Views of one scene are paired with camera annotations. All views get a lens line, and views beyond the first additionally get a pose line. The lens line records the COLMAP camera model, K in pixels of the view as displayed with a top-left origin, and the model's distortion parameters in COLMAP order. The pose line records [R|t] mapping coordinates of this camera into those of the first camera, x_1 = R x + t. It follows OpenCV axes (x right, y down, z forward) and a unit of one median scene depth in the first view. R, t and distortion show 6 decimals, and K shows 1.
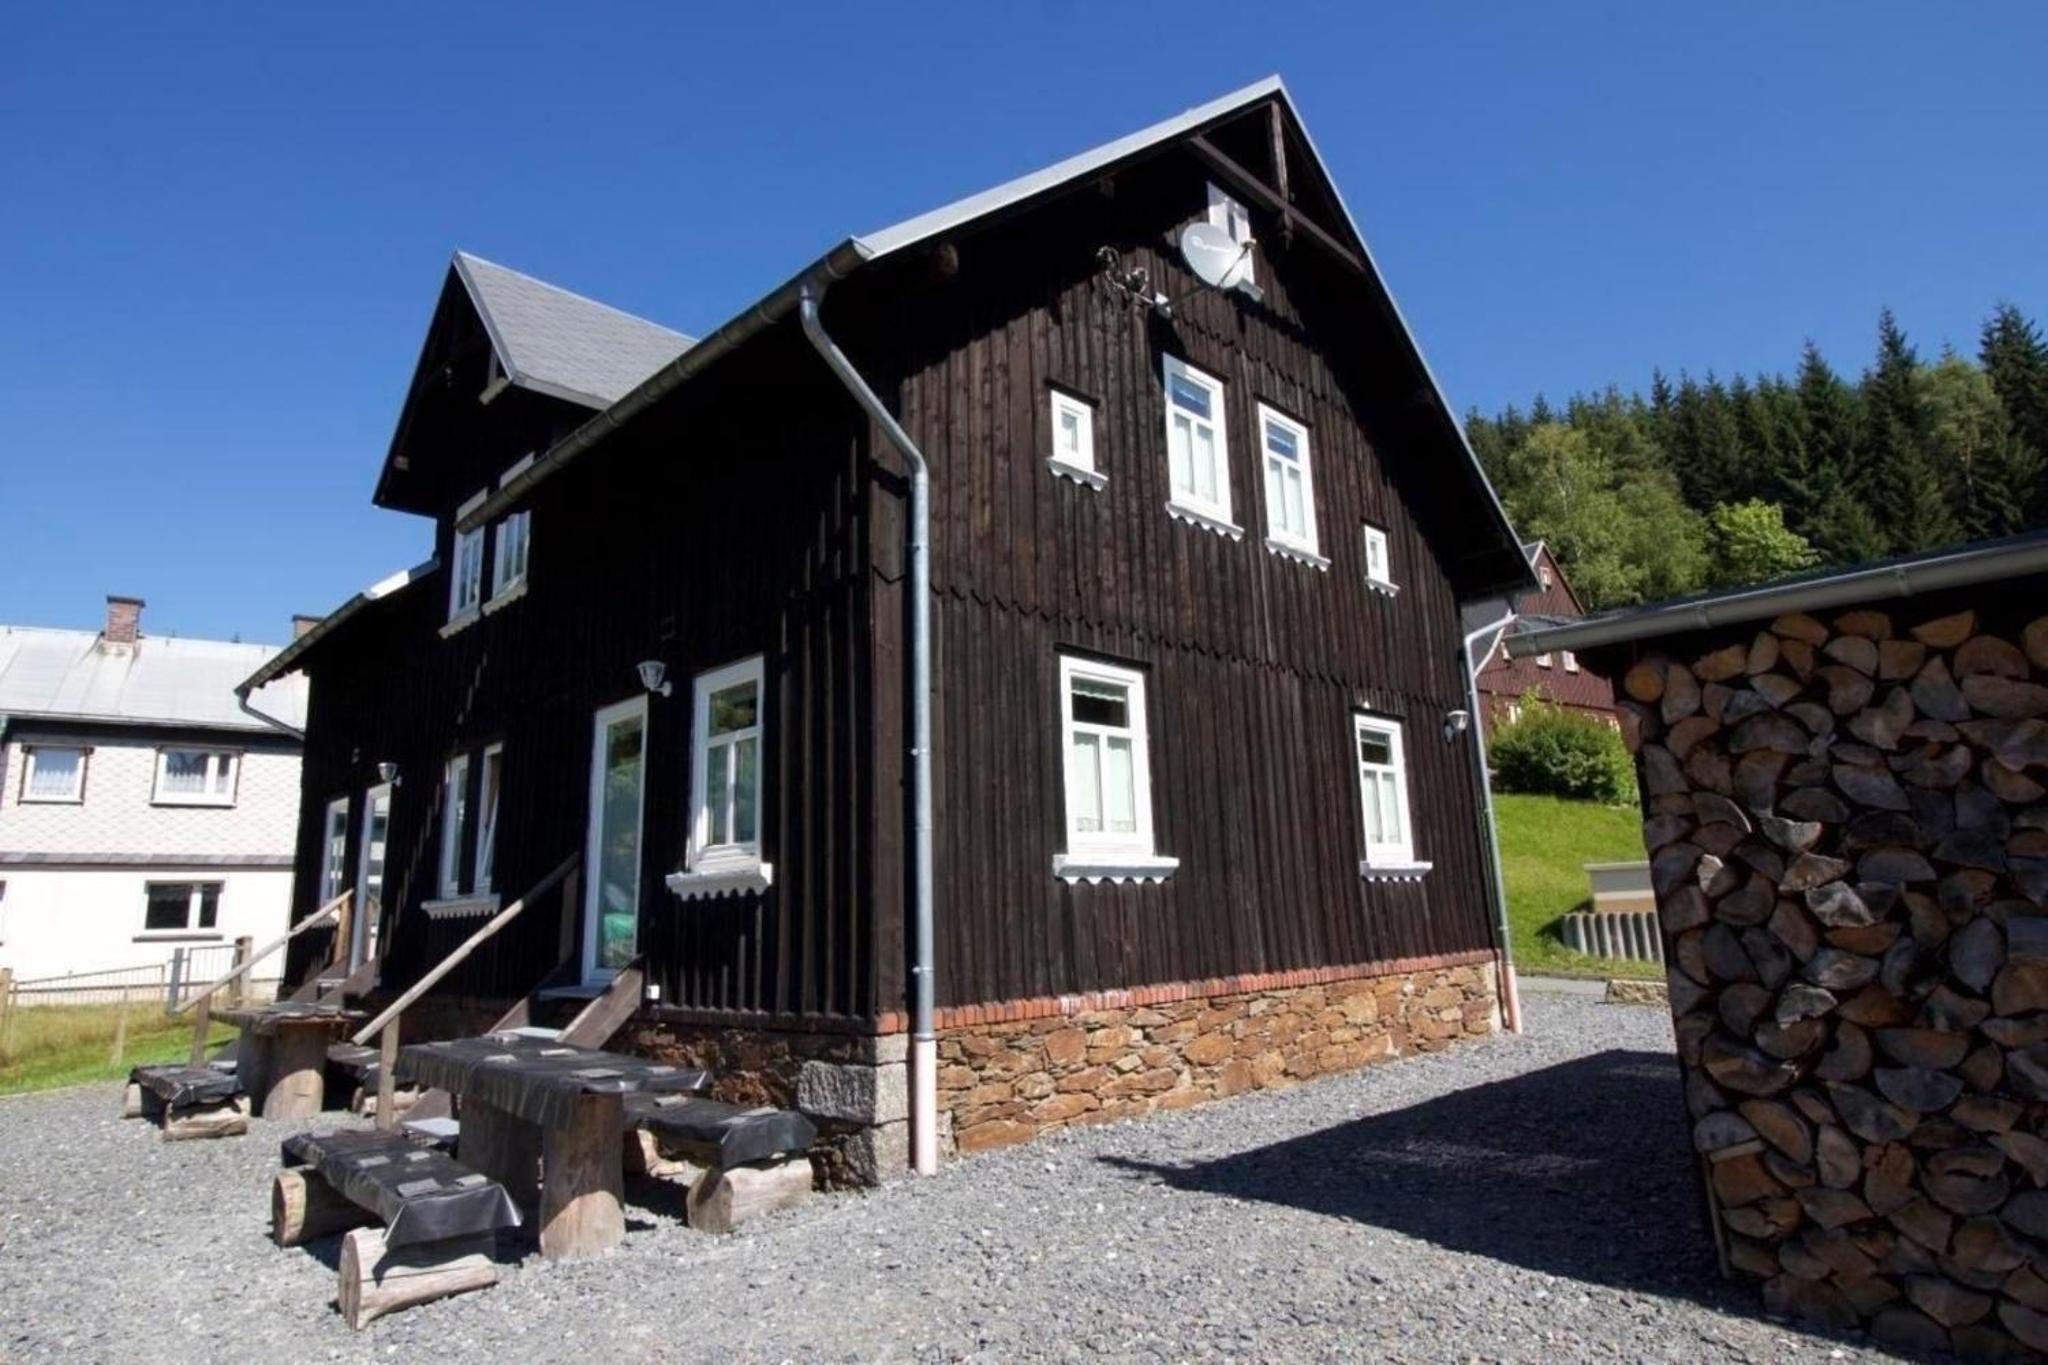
lens RADIAL K [[1116.5, 0, 1032.3], [0, 1116.5, 666.0], [0, 0, 1]] dist [-0.011209, -0.008948]
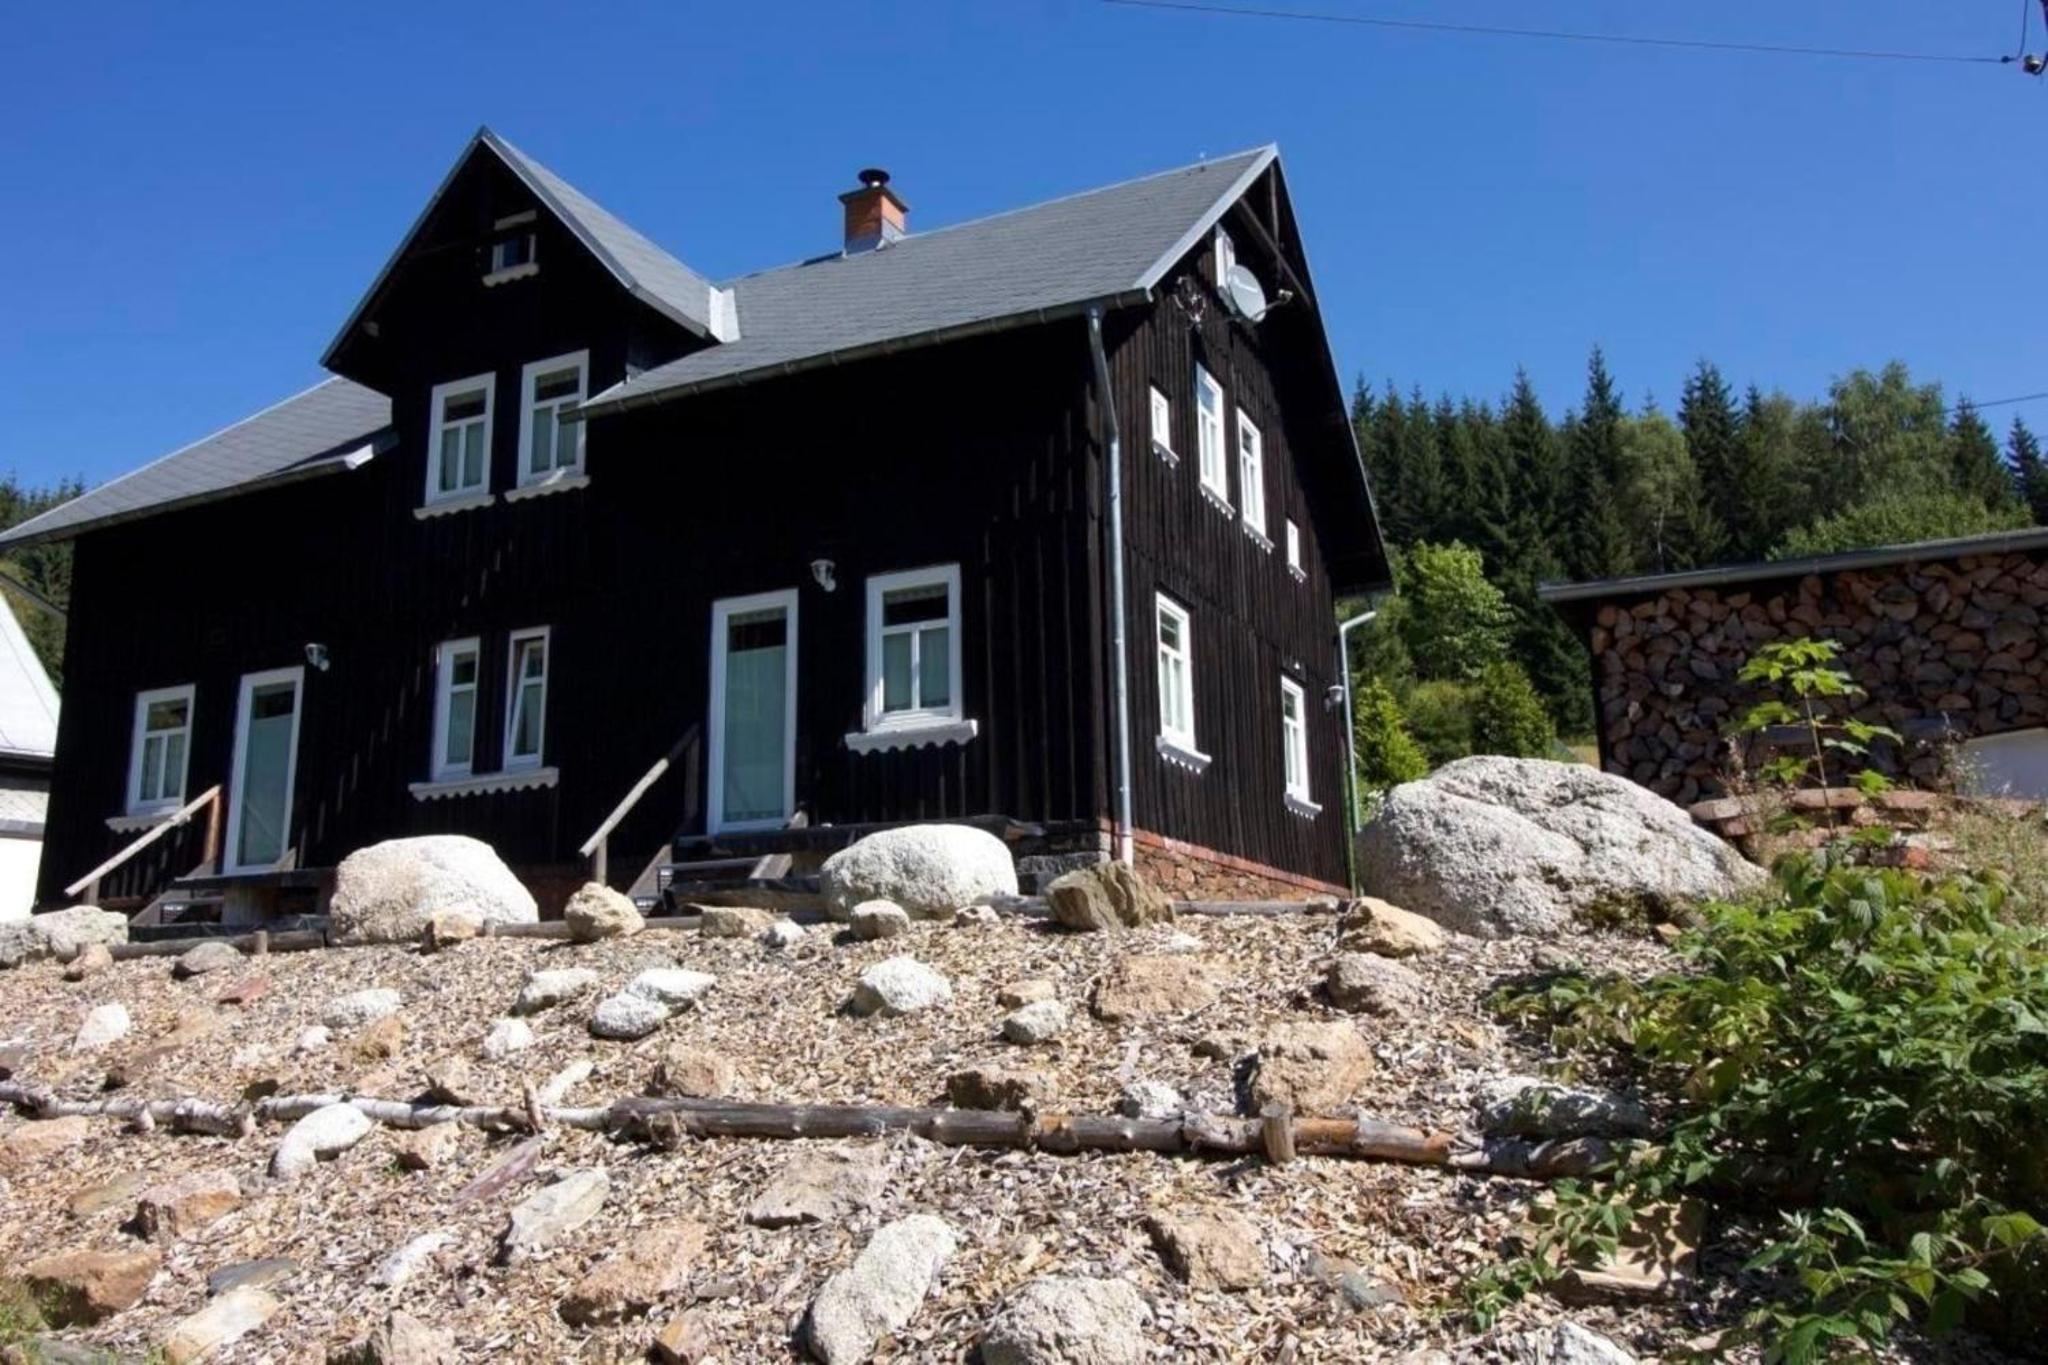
lens RADIAL K [[1598.4, 0, 1027.2], [0, 1598.4, 663.9], [0, 0, 1]] dist [-0.034146, 0.015584]
pose [[0.938834, 0.092592, 0.331689, -0.602436], [-0.087094, 0.995704, -0.031437, 0.122421], [-0.333175, 0.000626, 0.942865, -0.593272]]
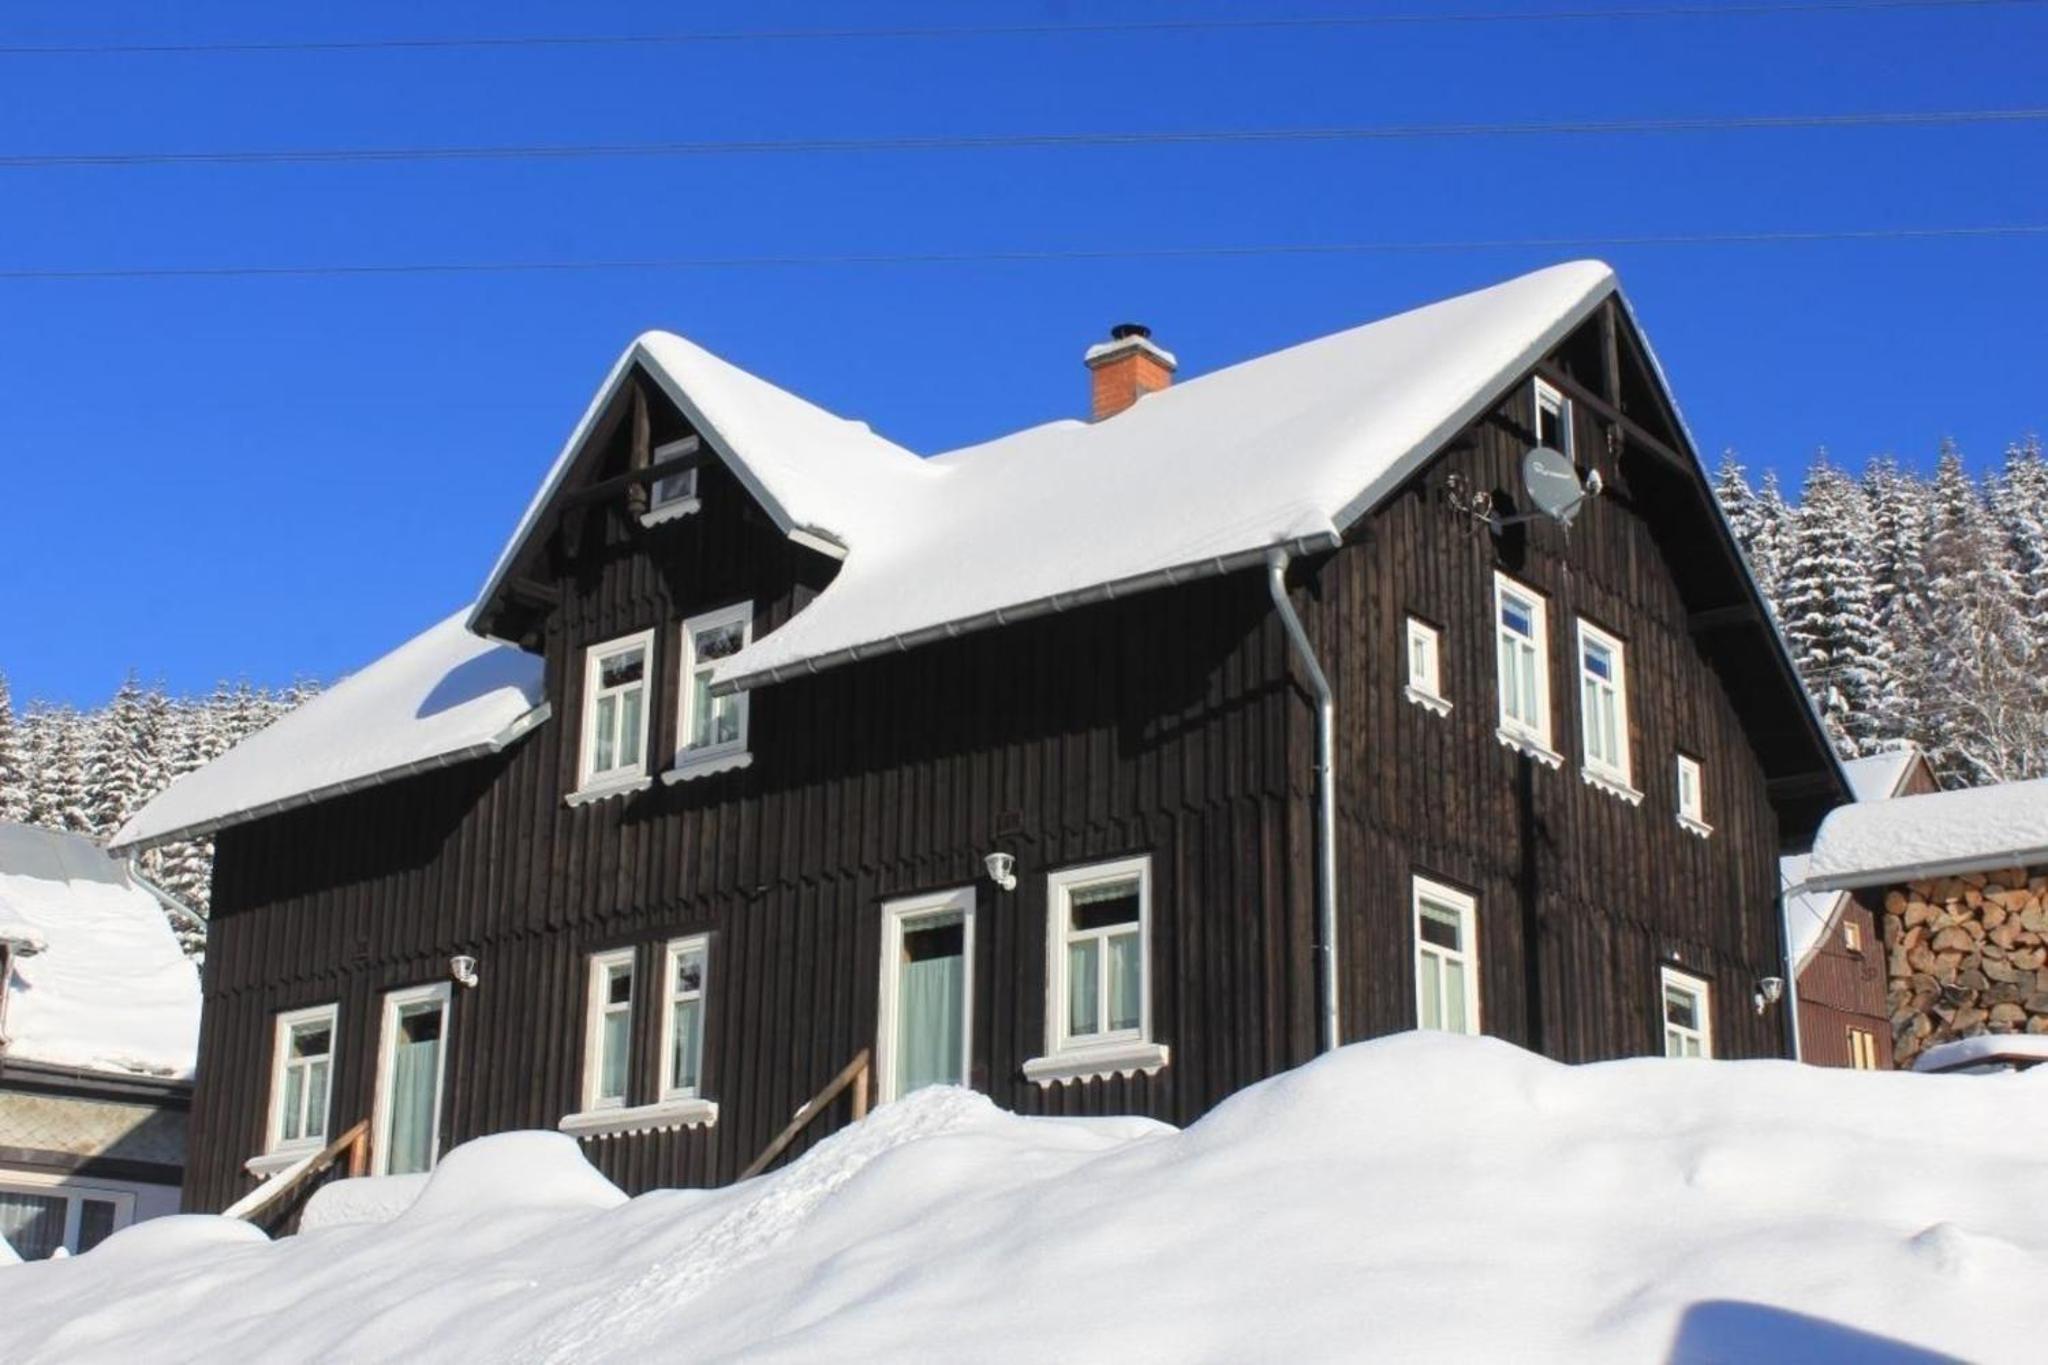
lens RADIAL K [[2550.8, 0, 1029.0], [0, 2550.8, 690.4], [0, 0, 1]] dist [-0.029557, 0.000000]
pose [[0.993665, 0.075838, 0.082939, -0.449188], [-0.067883, 0.993173, -0.094865, 0.057170], [-0.089567, 0.088634, 0.992029, -1.118513]]
